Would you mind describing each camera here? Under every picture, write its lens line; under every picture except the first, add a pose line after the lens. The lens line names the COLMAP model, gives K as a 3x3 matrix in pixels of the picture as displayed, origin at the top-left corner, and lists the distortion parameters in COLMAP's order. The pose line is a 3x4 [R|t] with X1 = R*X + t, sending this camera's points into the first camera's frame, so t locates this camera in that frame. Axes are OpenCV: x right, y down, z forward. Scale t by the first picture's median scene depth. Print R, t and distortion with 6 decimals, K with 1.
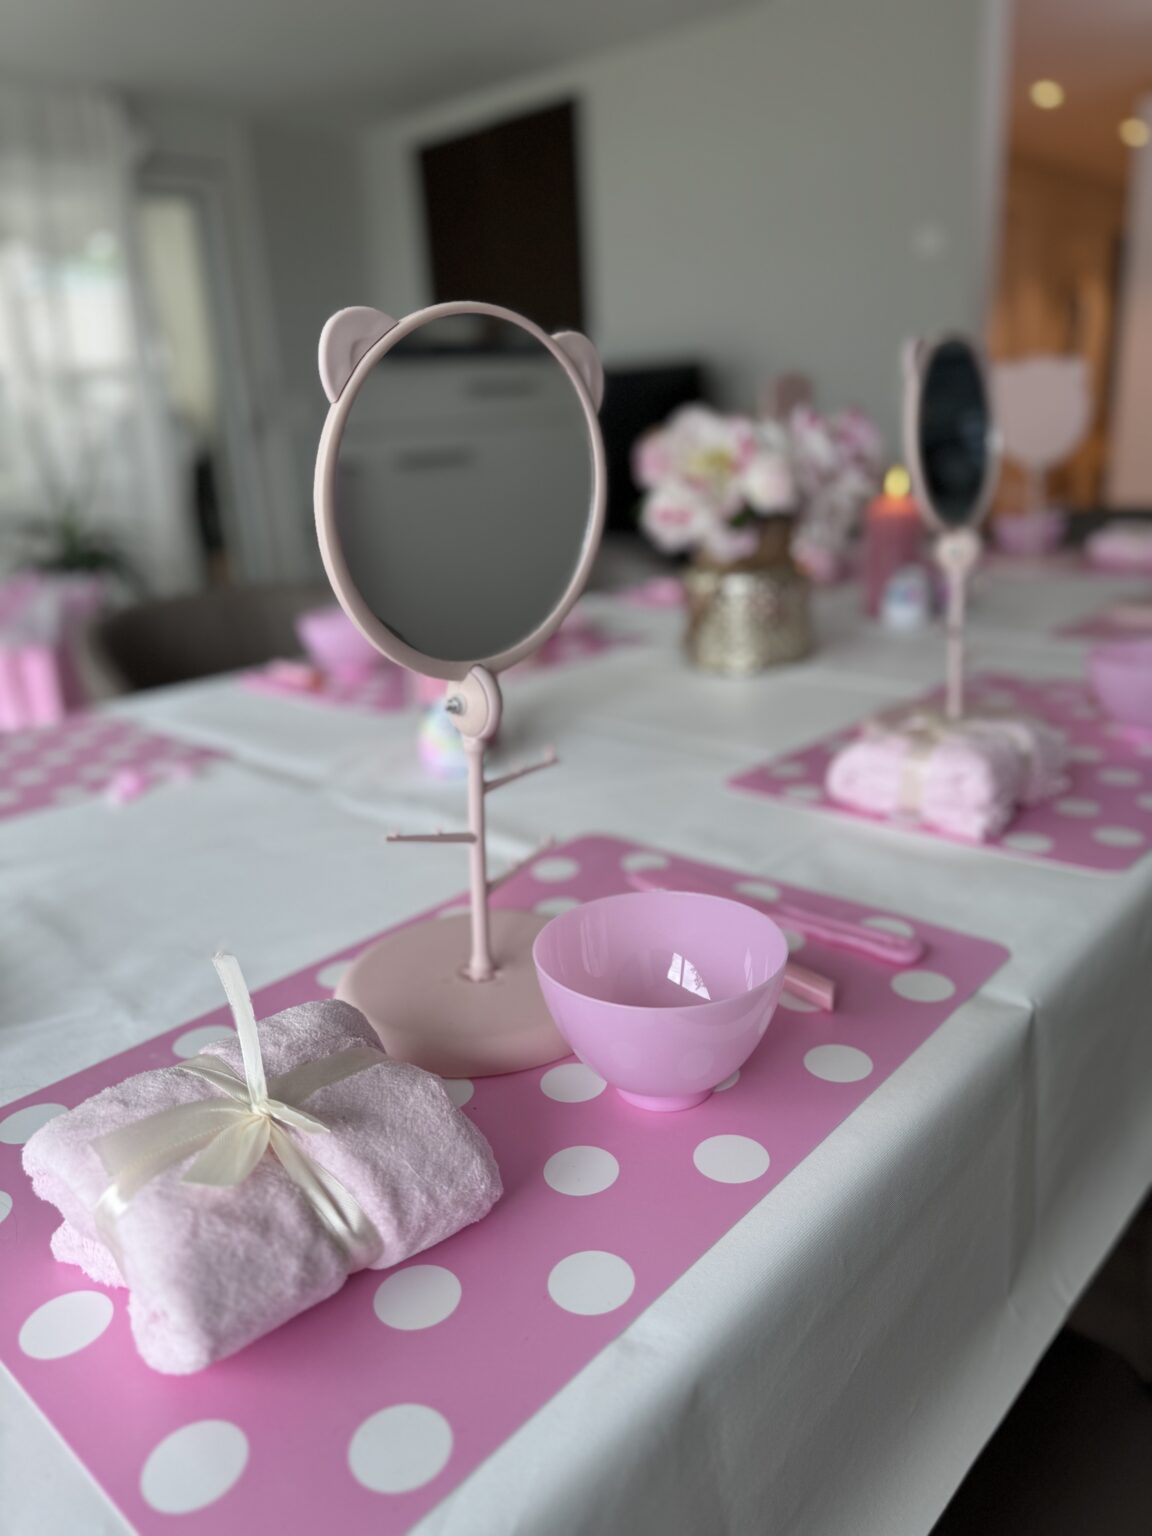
lens RADIAL K [[1114.2, 0, 570.8], [0, 1114.2, 786.3], [0, 0, 1]] dist [-0.007808, -0.007596]
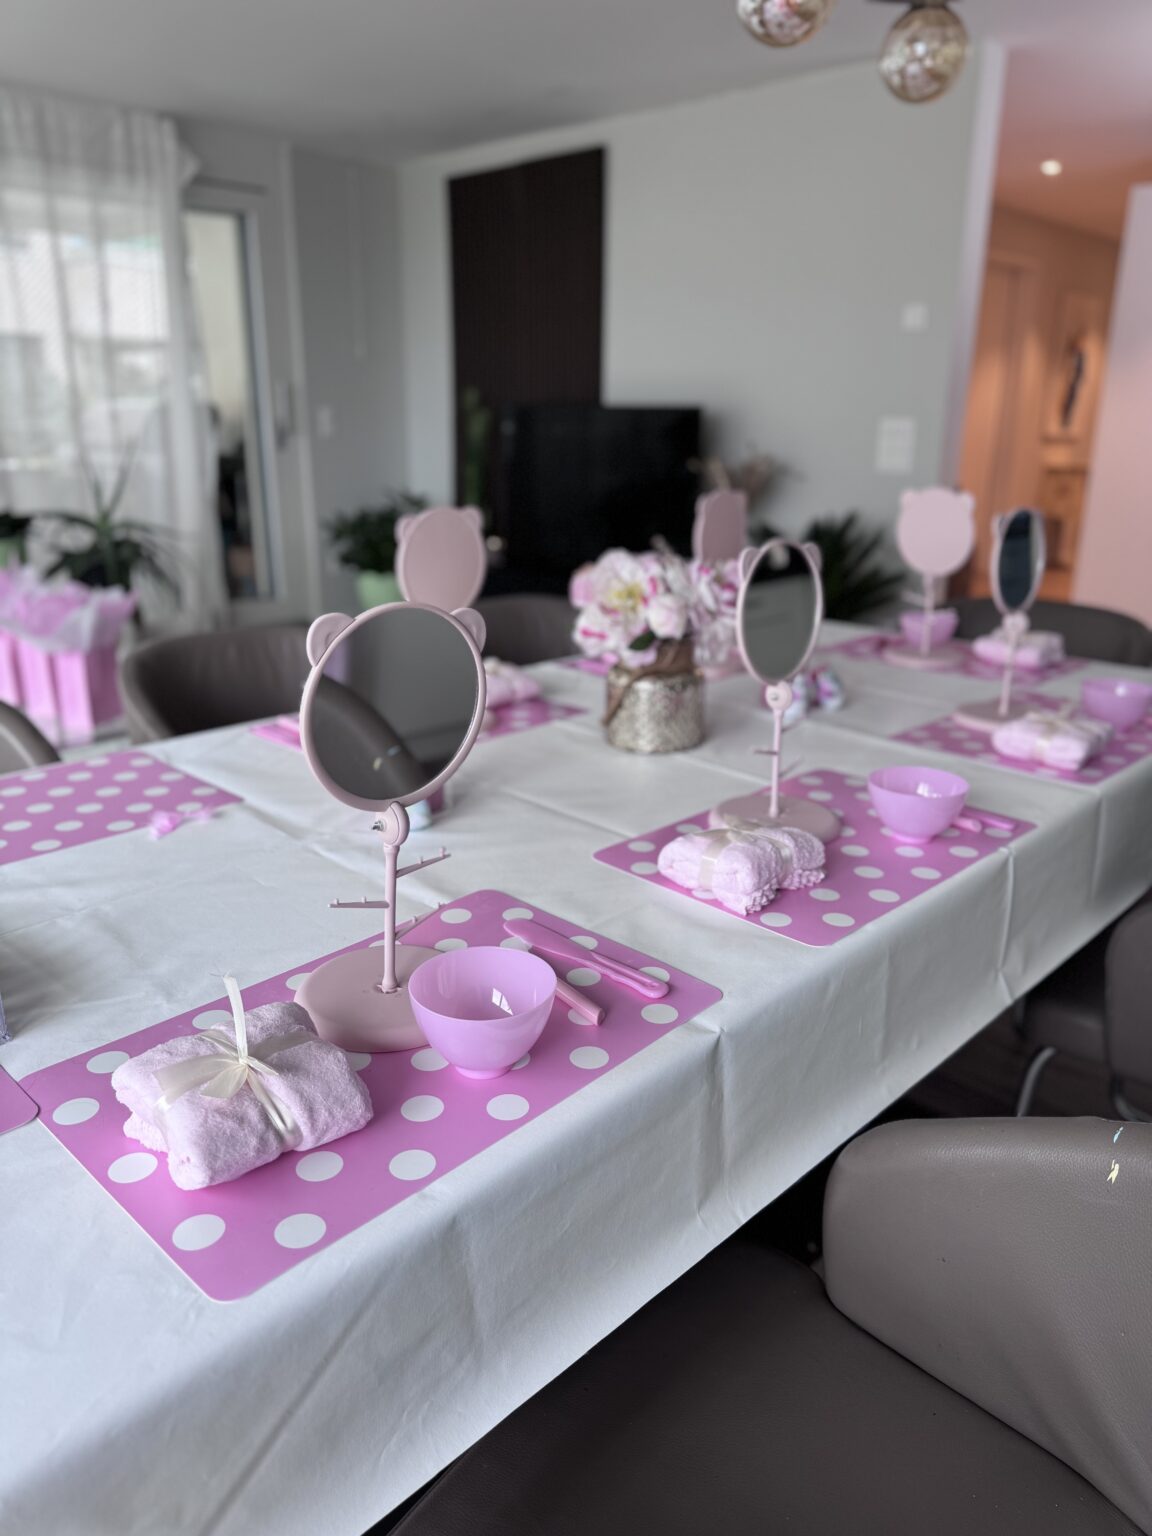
lens RADIAL K [[1074.3, 0, 576.0], [0, 1074.3, 768.0], [0, 0, 1]] dist [-0.005384, -0.004689]
pose [[0.997504, 0.069788, 0.010787, 0.199440], [-0.069641, 0.997482, -0.013440, -0.191624], [-0.011698, 0.012655, 0.999851, -0.723919]]
